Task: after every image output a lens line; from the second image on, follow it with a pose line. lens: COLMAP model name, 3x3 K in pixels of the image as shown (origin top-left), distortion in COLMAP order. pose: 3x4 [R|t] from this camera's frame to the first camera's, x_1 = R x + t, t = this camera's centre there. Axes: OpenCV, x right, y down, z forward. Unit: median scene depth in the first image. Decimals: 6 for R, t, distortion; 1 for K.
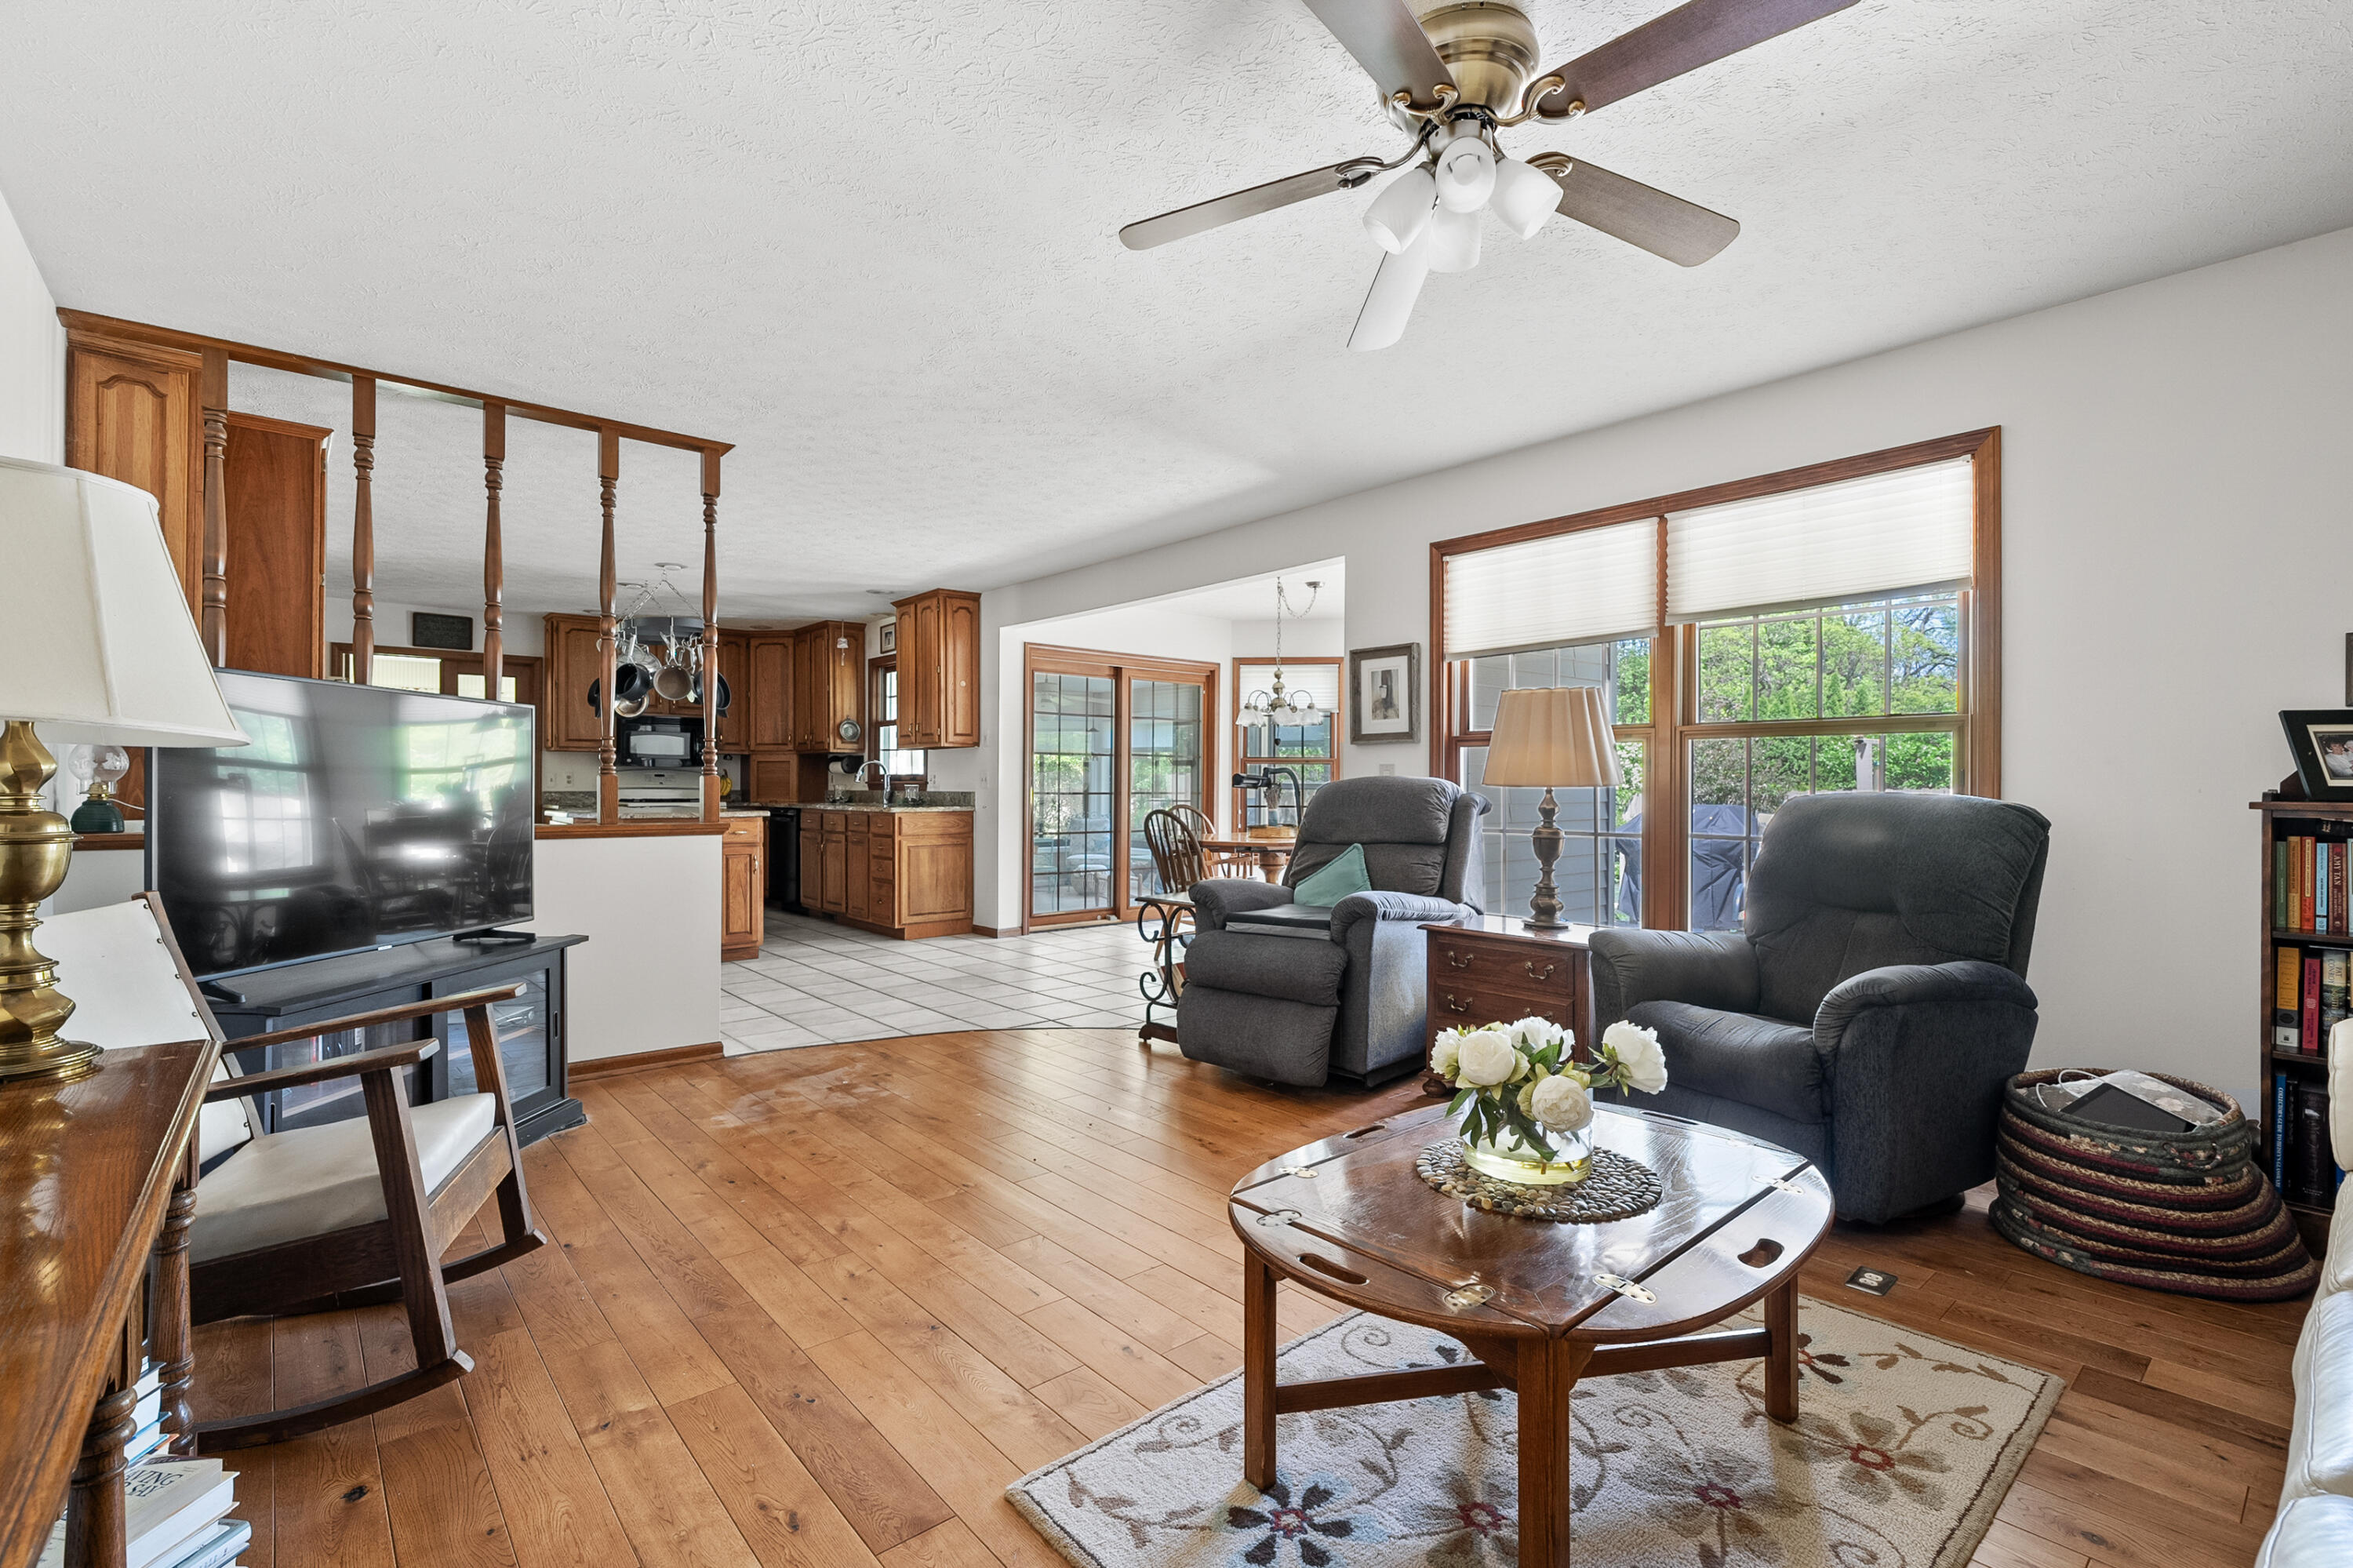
lens RADIAL K [[1057.6, 0, 1181.5], [0, 1057.6, 777.0], [0, 0, 1]] dist [-0.000793, -0.000306]
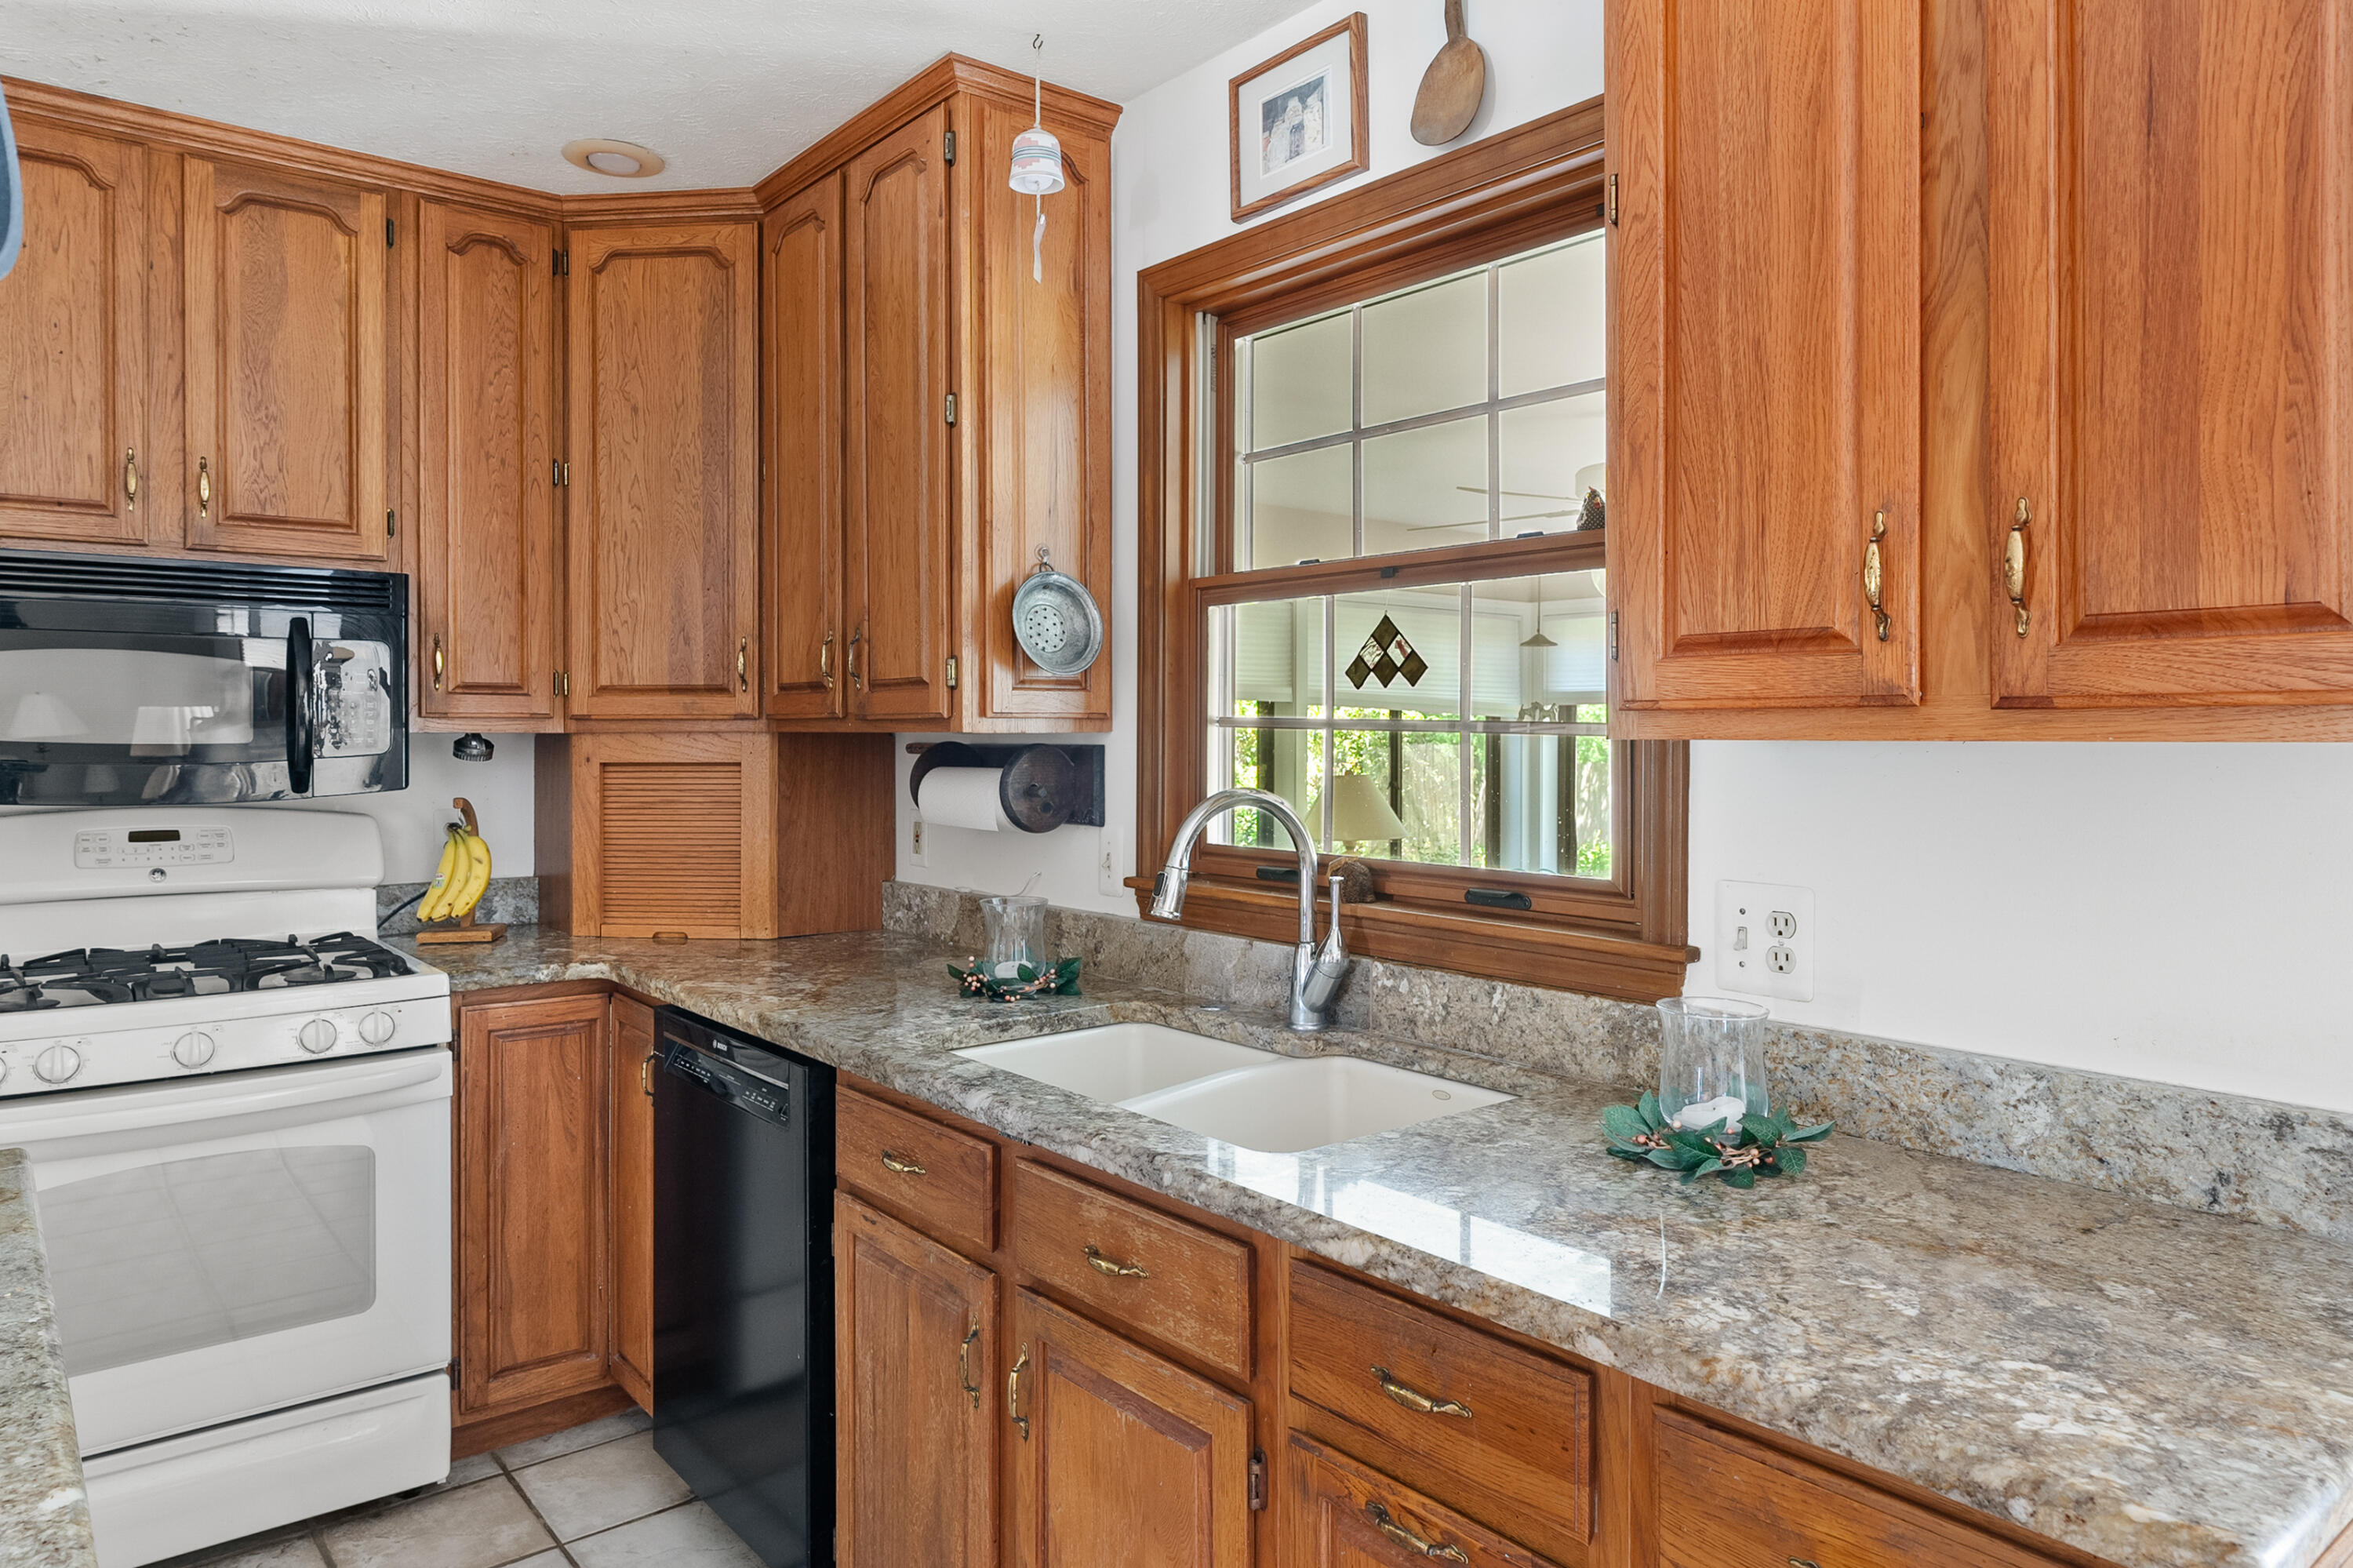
lens RADIAL K [[1494.6, 0, 1174.2], [0, 1494.6, 736.1], [0, 0, 1]] dist [-0.000913, -0.000987]
pose [[0.999668, -0.000022, -0.025783, -0.293821], [0.000313, 0.999937, 0.011262, -0.026921], [0.025782, -0.011266, 0.999604, 0.743599]]
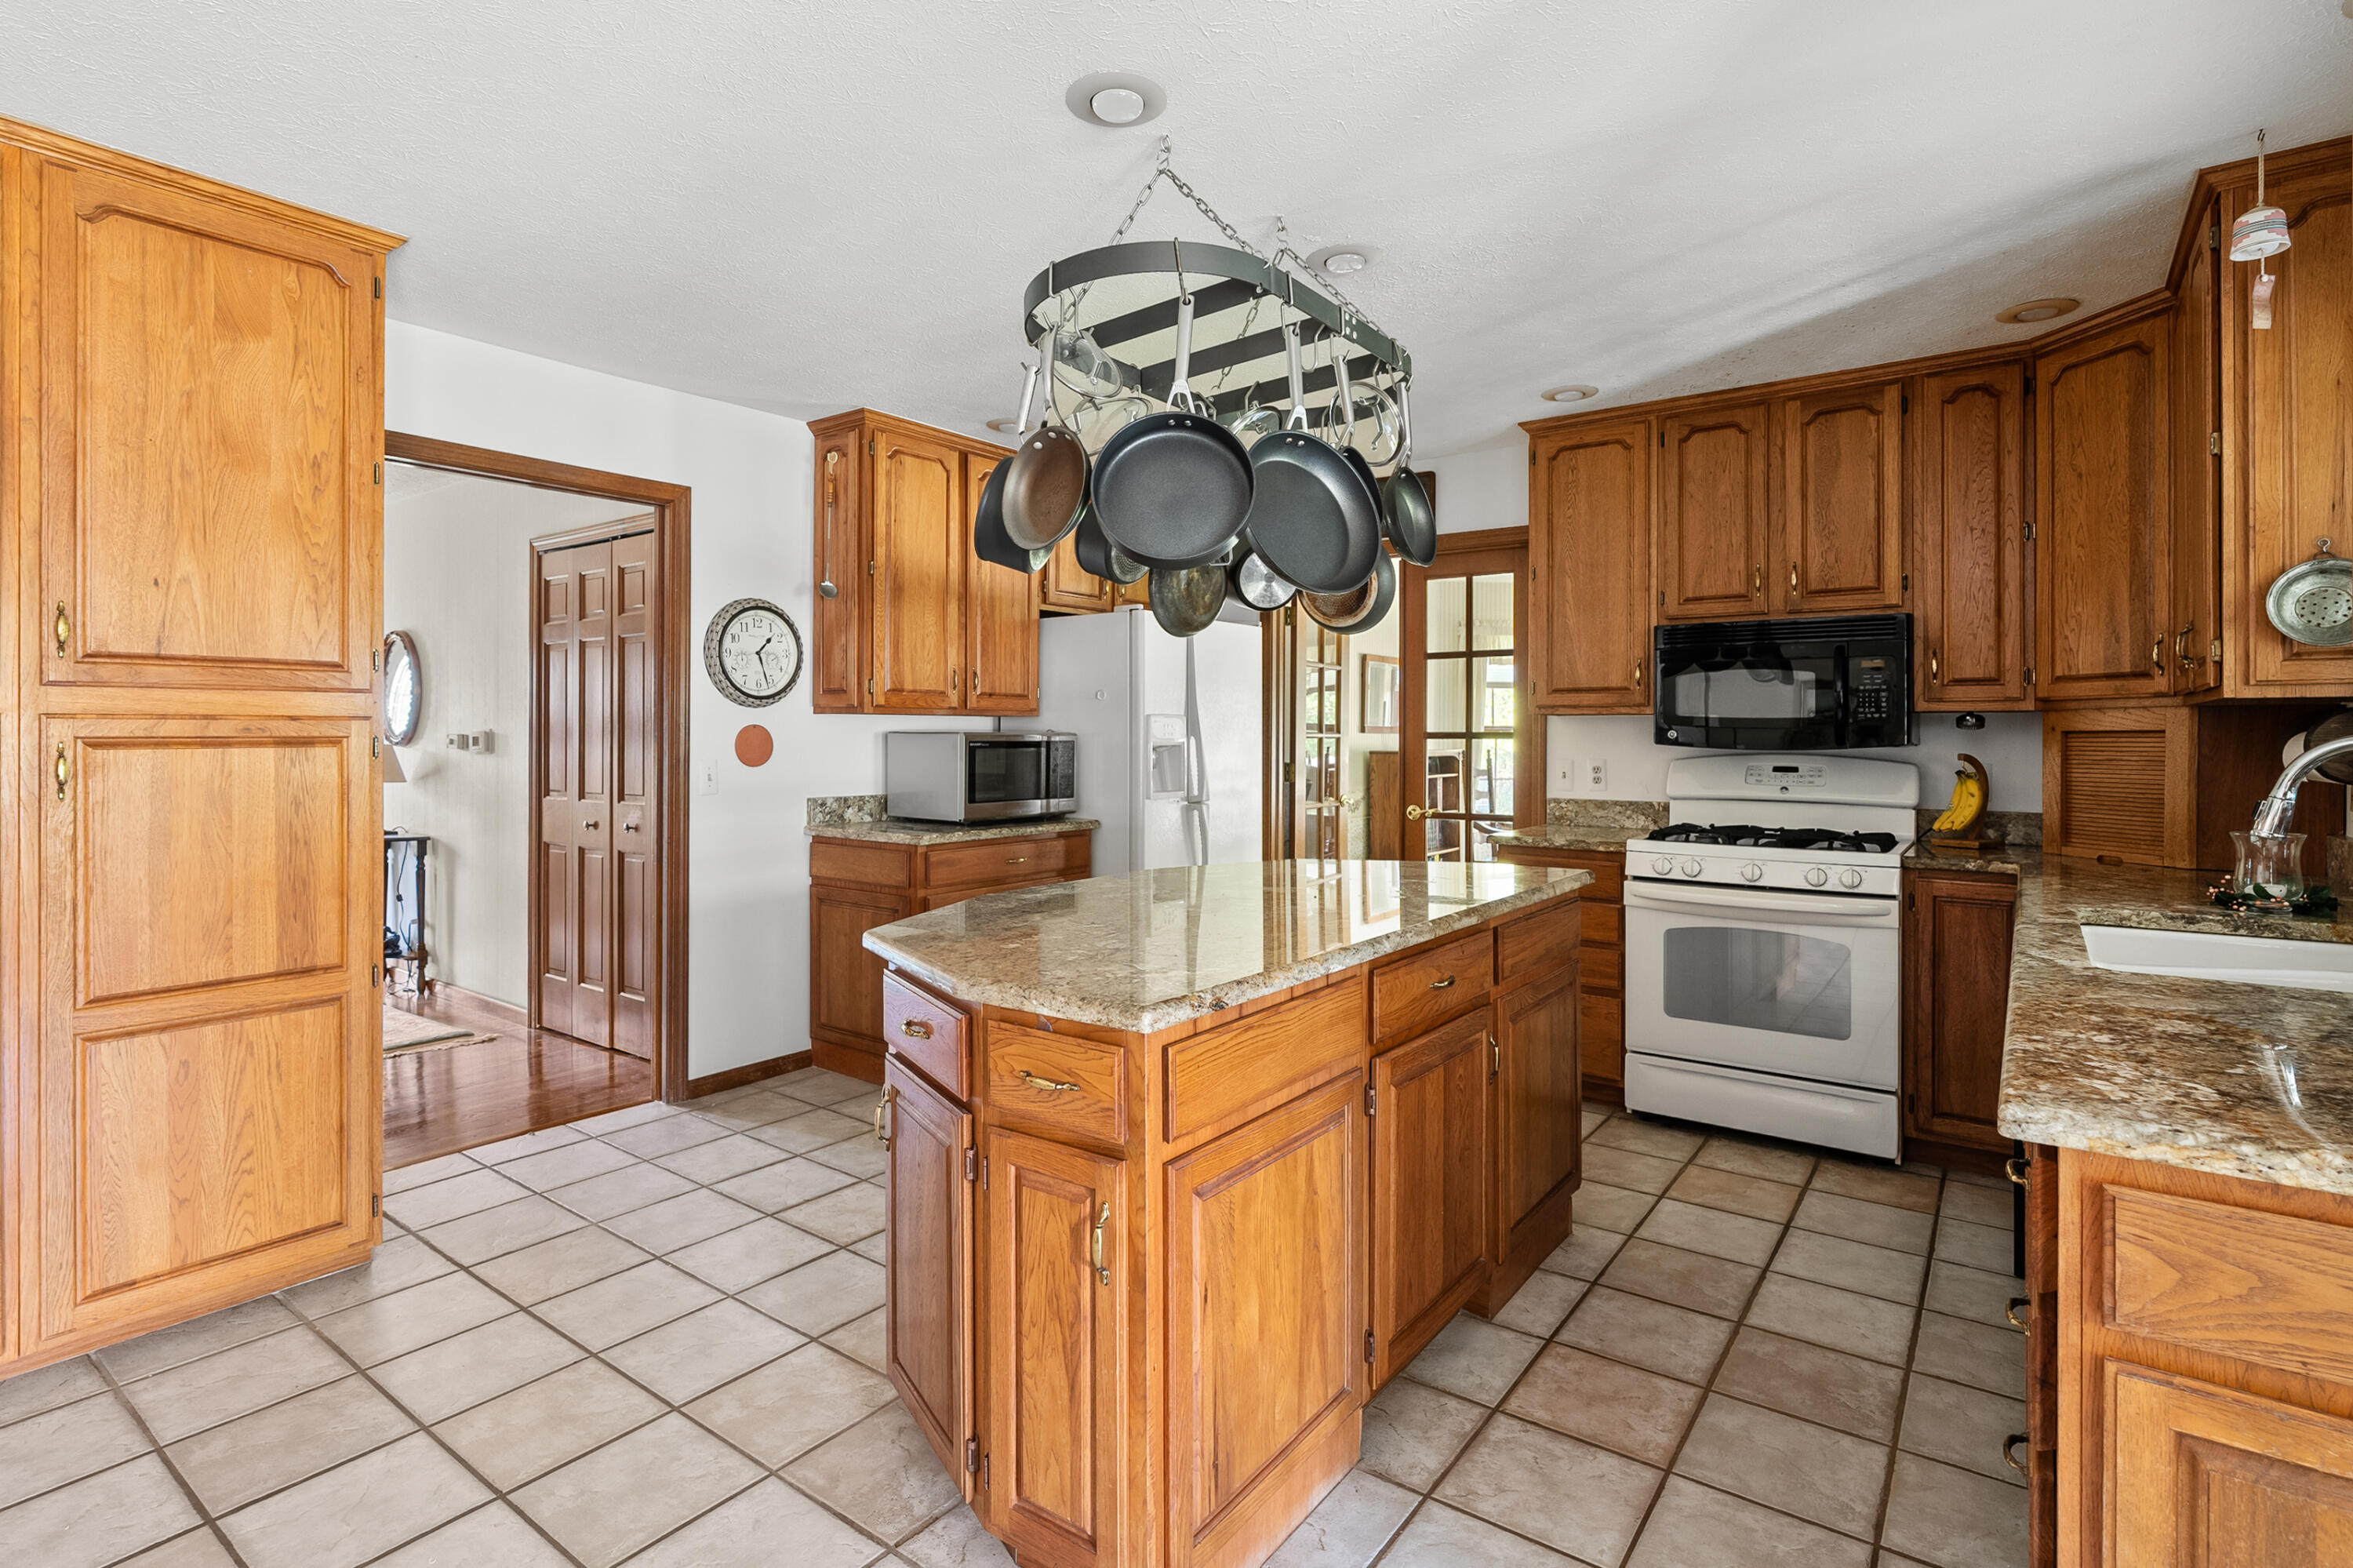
lens RADIAL K [[1158.5, 0, 1170.3], [0, 1158.5, 733.9], [0, 0, 1]] dist [0.001220, 0.000337]
pose [[0.222962, -0.001278, -0.974826, -0.124136], [0.003885, 0.999992, -0.000422, -0.016421], [0.974819, -0.003693, 0.222965, 0.717934]]
